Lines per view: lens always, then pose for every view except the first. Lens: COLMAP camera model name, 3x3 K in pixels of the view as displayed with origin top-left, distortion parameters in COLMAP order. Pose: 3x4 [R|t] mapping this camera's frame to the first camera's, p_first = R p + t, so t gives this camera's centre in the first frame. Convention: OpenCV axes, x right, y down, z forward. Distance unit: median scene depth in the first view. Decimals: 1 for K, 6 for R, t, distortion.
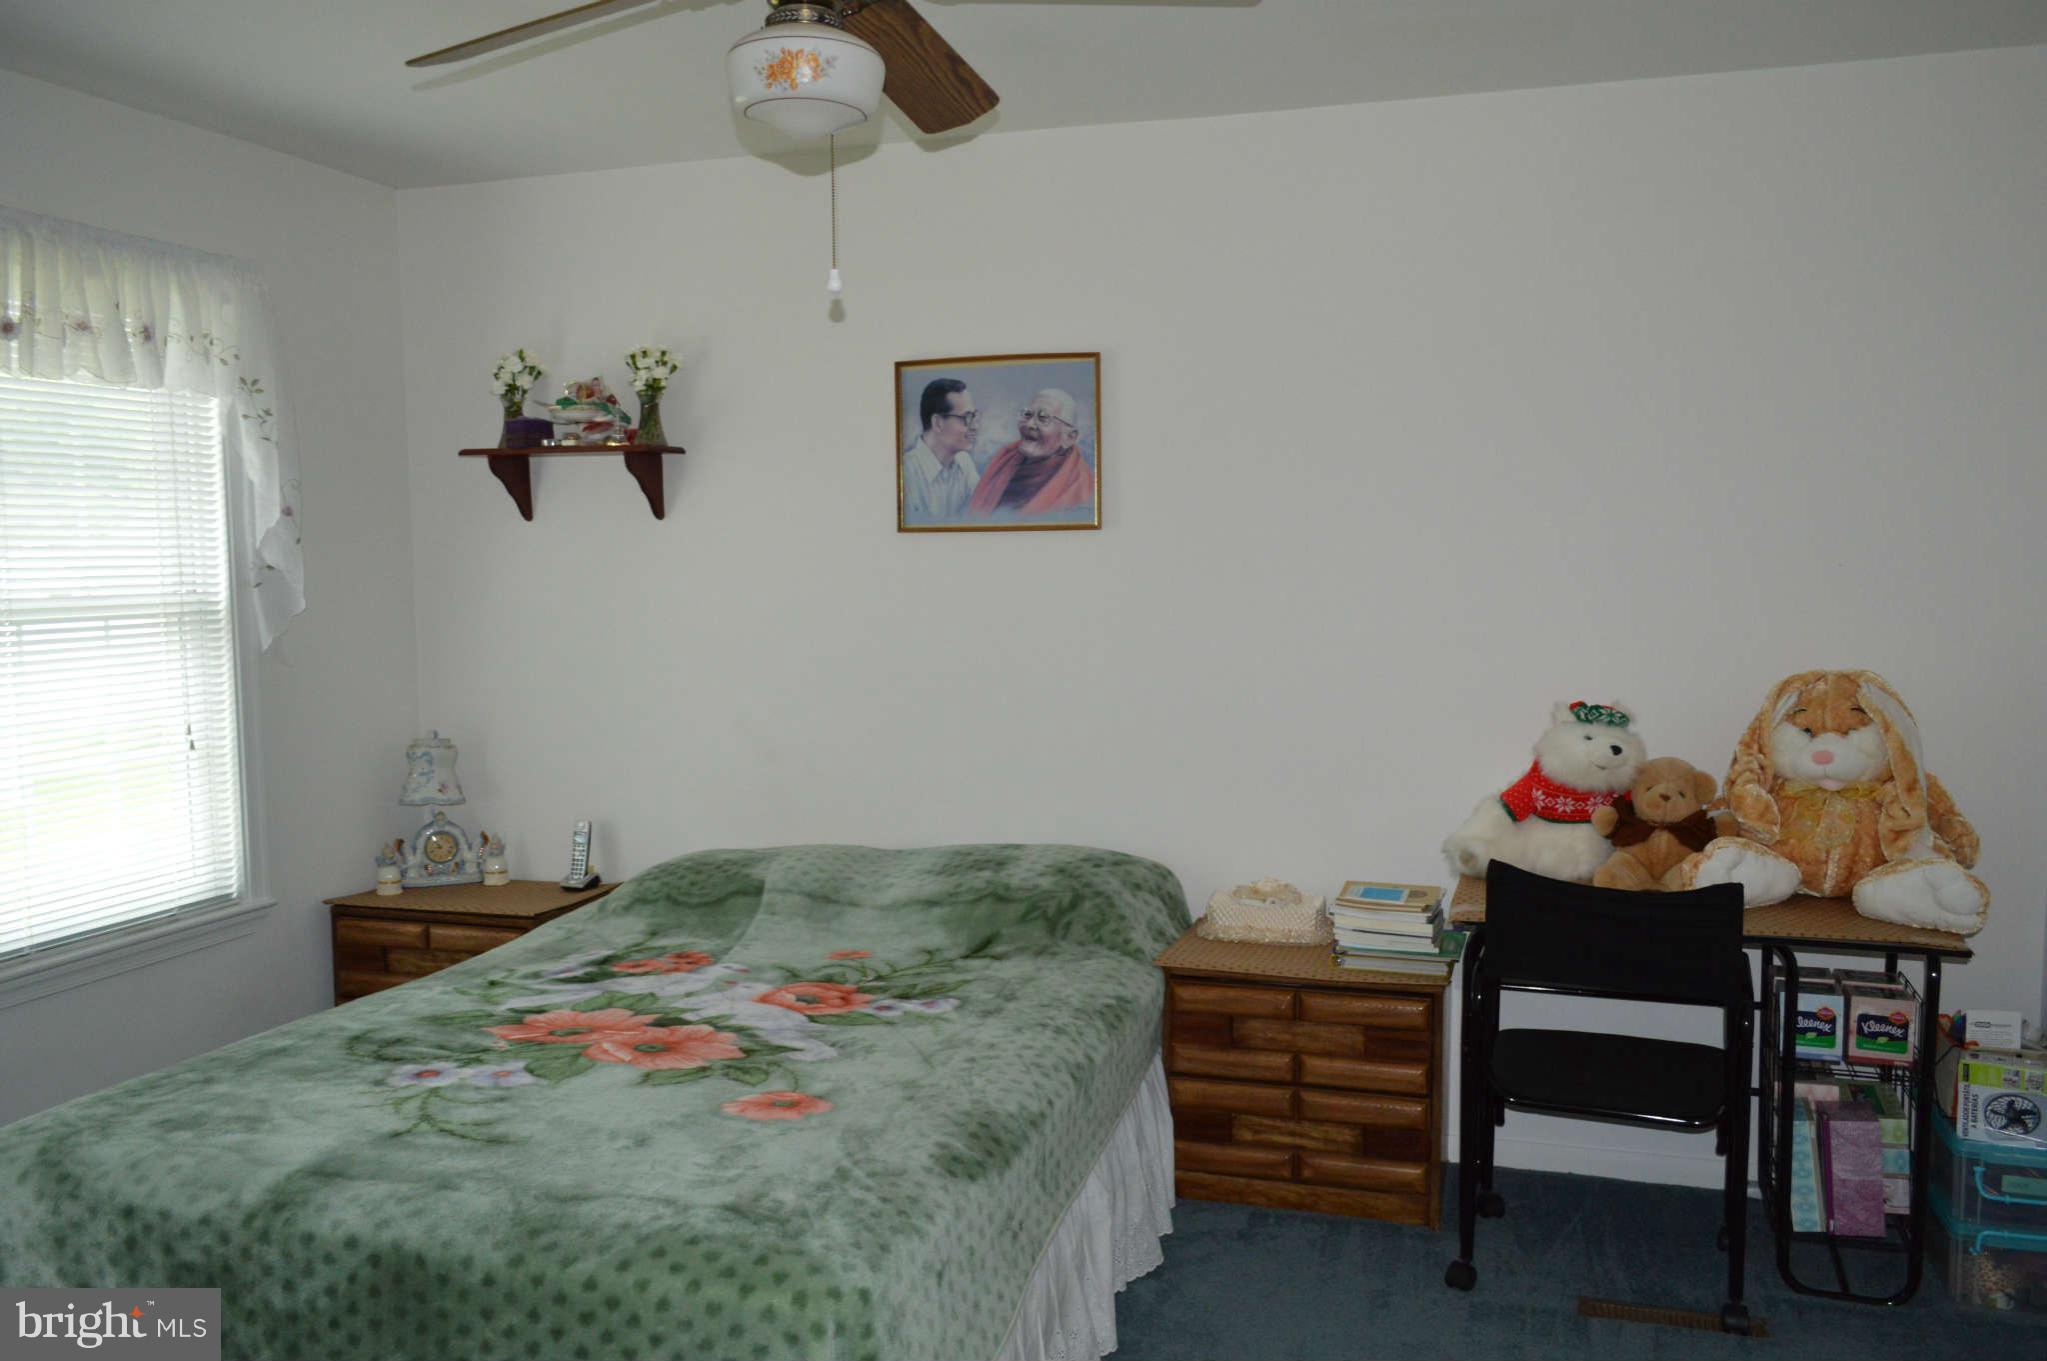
lens RADIAL K [[1611.6, 0, 1023.5], [0, 1611.6, 680.5], [0, 0, 1]] dist [-0.008539, 0.001786]
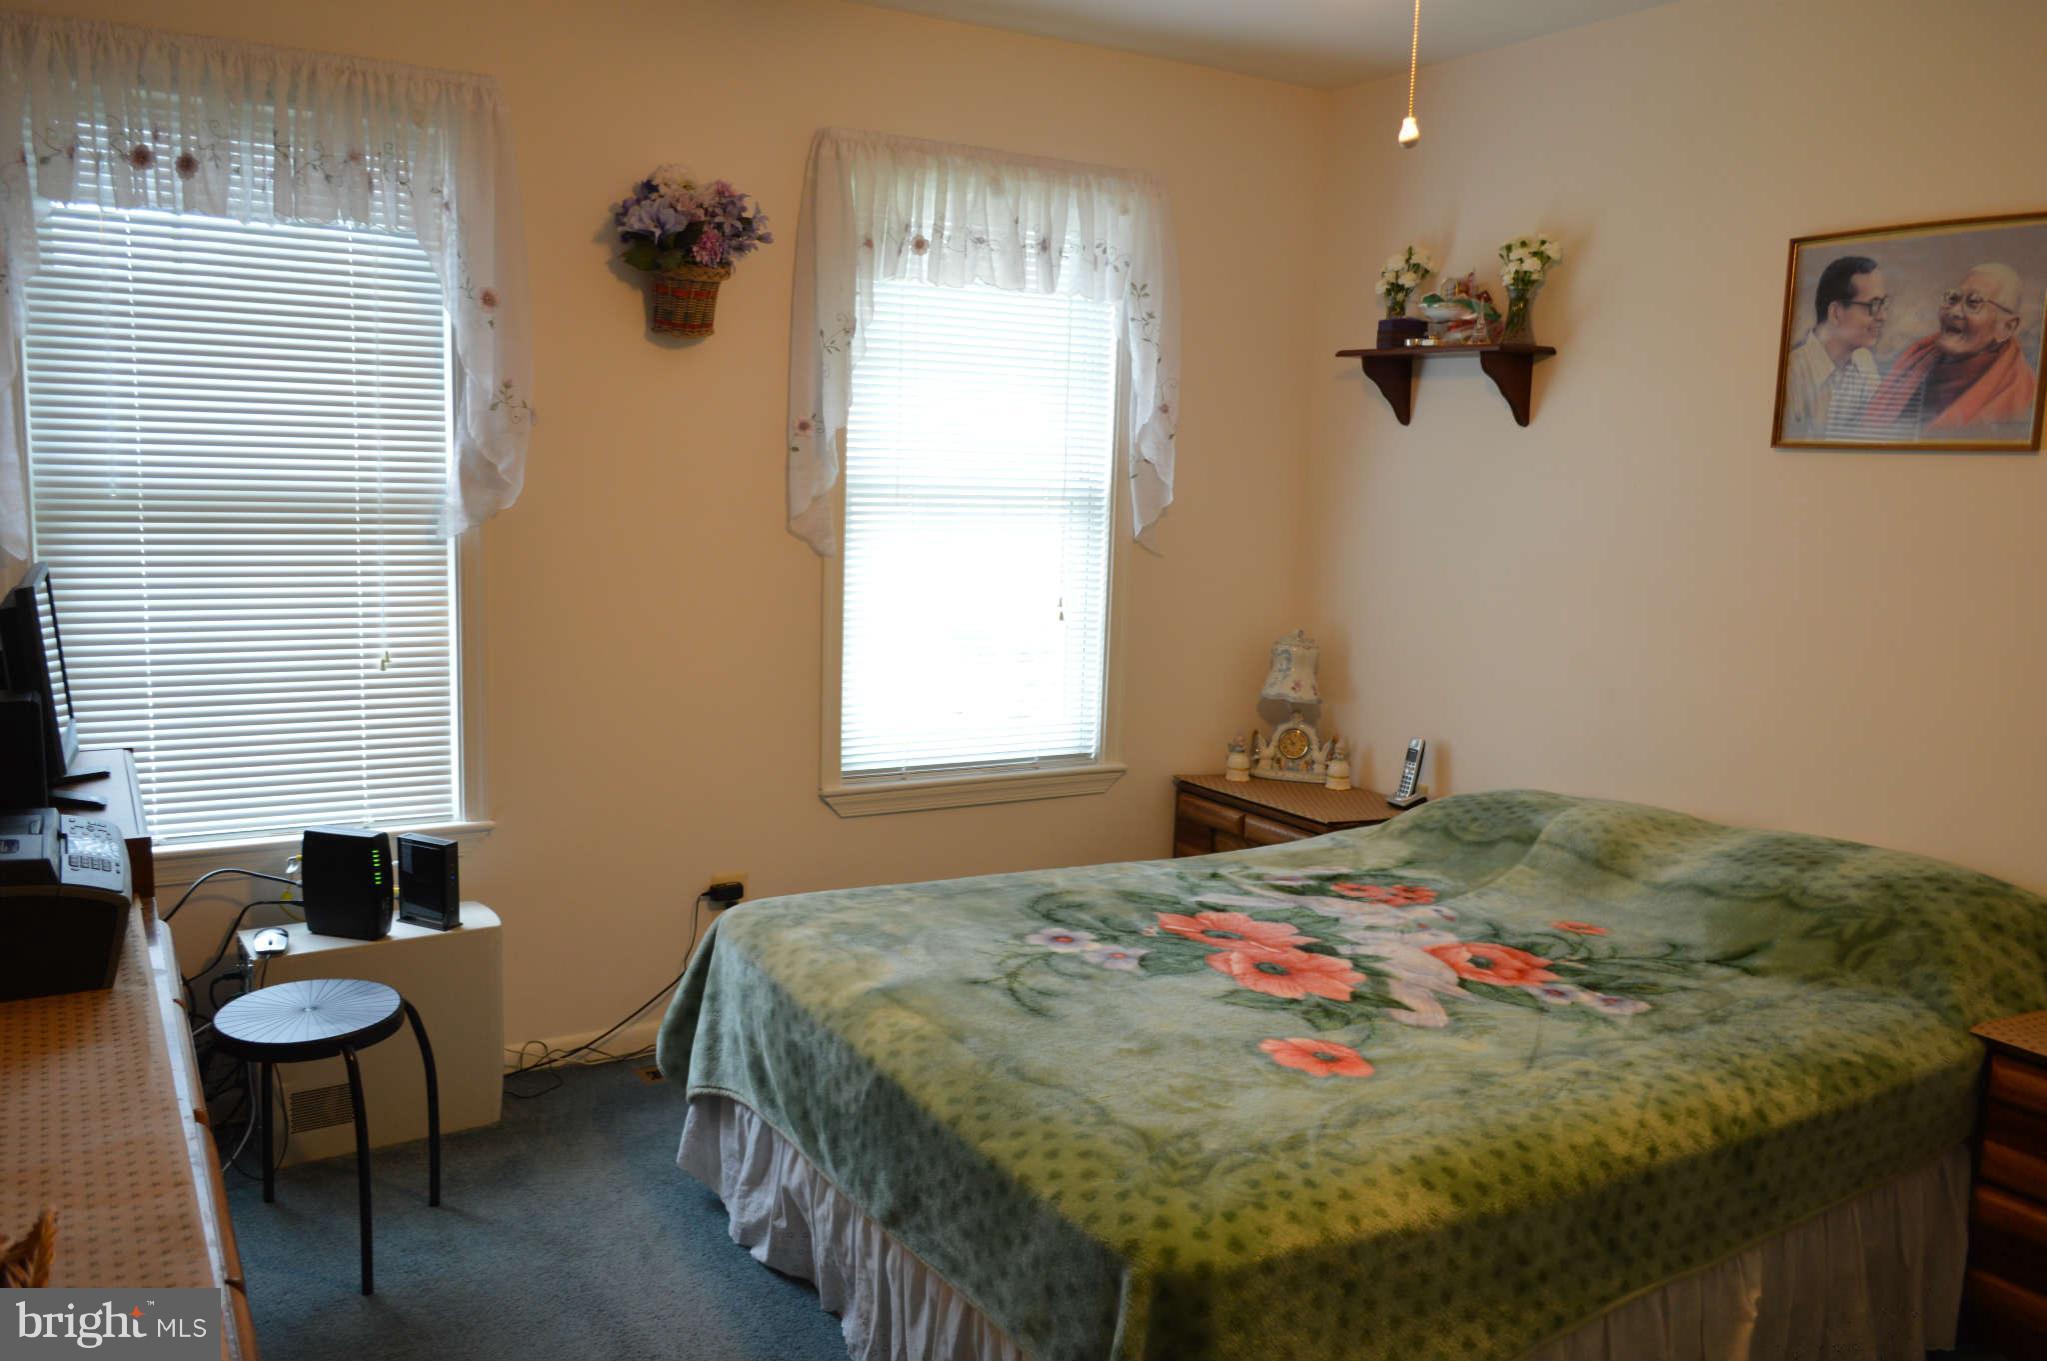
lens RADIAL K [[1611.6, 0, 1023.5], [0, 1611.6, 680.5], [0, 0, 1]] dist [-0.008539, 0.001786]
pose [[0.751984, 0.125145, -0.647193, 0.210294], [-0.093235, 0.992135, 0.083514, -0.007353], [0.652555, -0.002461, 0.757738, 0.141681]]
